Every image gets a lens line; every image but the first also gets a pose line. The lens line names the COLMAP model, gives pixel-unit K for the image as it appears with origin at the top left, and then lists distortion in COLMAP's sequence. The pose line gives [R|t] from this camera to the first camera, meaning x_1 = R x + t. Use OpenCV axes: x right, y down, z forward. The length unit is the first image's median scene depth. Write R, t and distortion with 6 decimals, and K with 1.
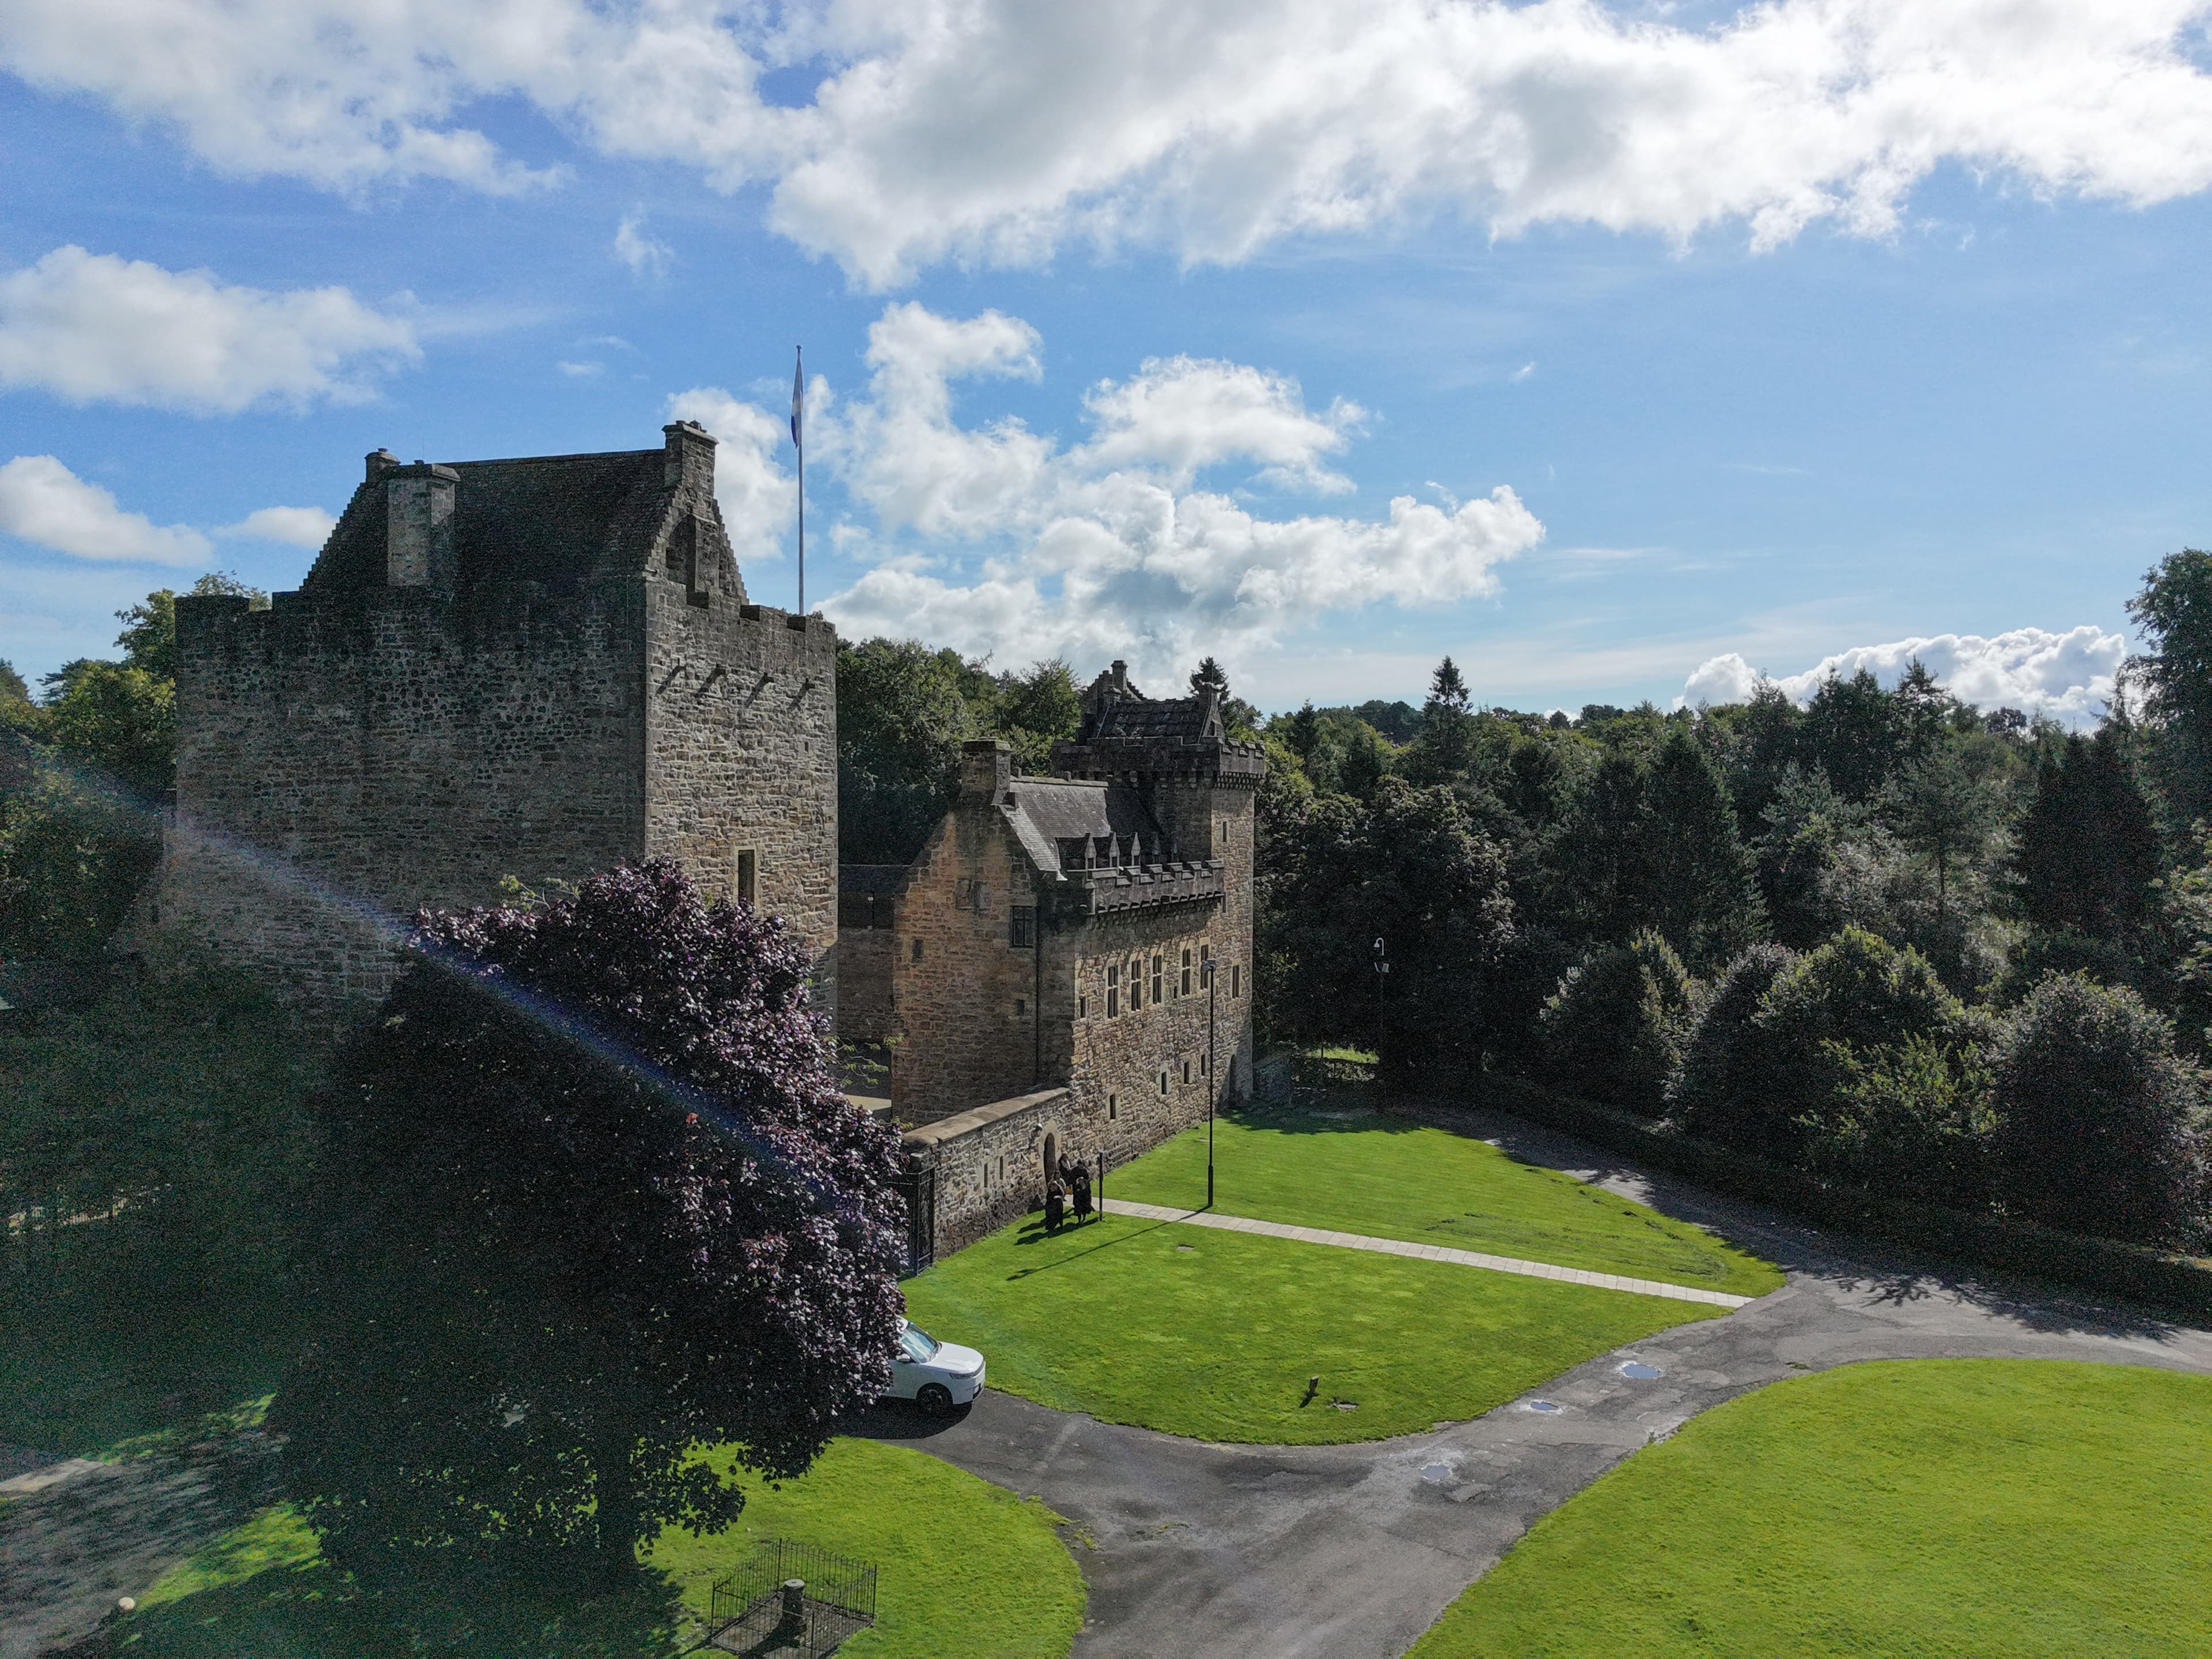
lens RADIAL K [[1687.3, 0, 1102.4], [0, 1687.3, 833.3], [0, 0, 1]] dist [0.118220, -0.234743]
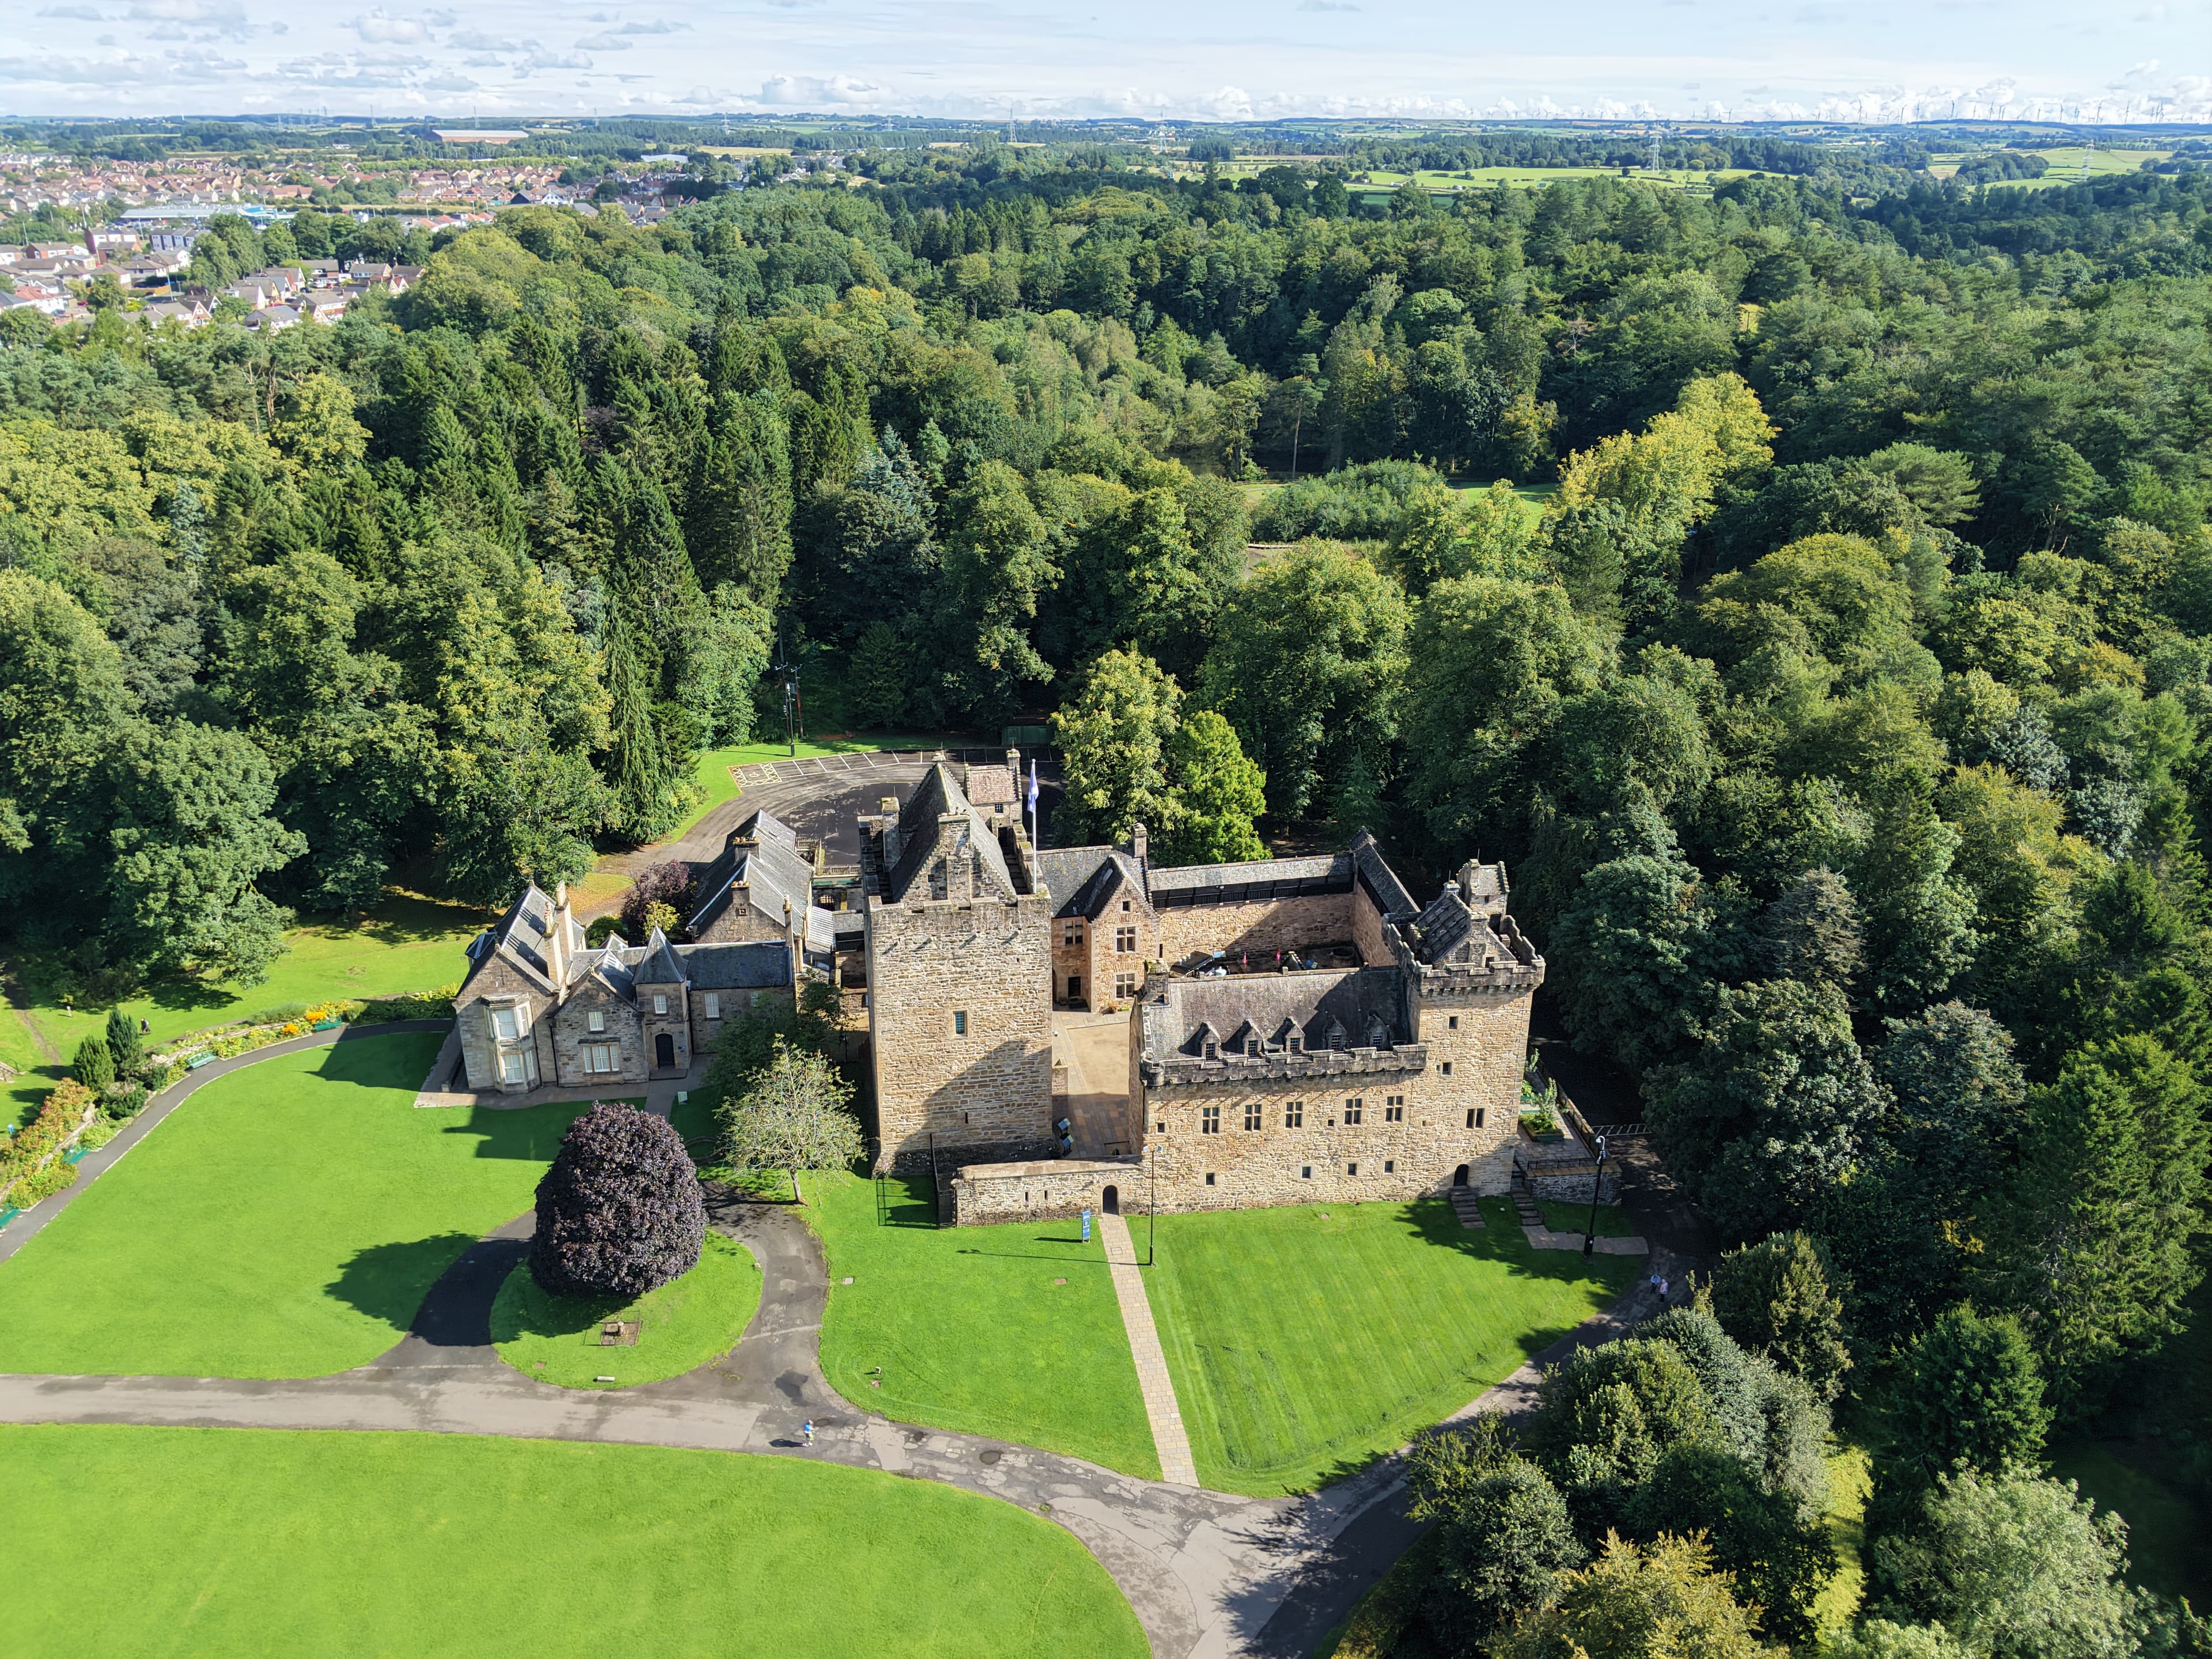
lens RADIAL K [[1687.3, 0, 1102.4], [0, 1687.3, 833.3], [0, 0, 1]] dist [0.118220, -0.234743]
pose [[0.473792, 0.330877, -0.816114, 1.318803], [-0.013203, 0.929296, 0.369099, -0.845806], [0.880538, -0.164101, 0.444662, 0.216292]]
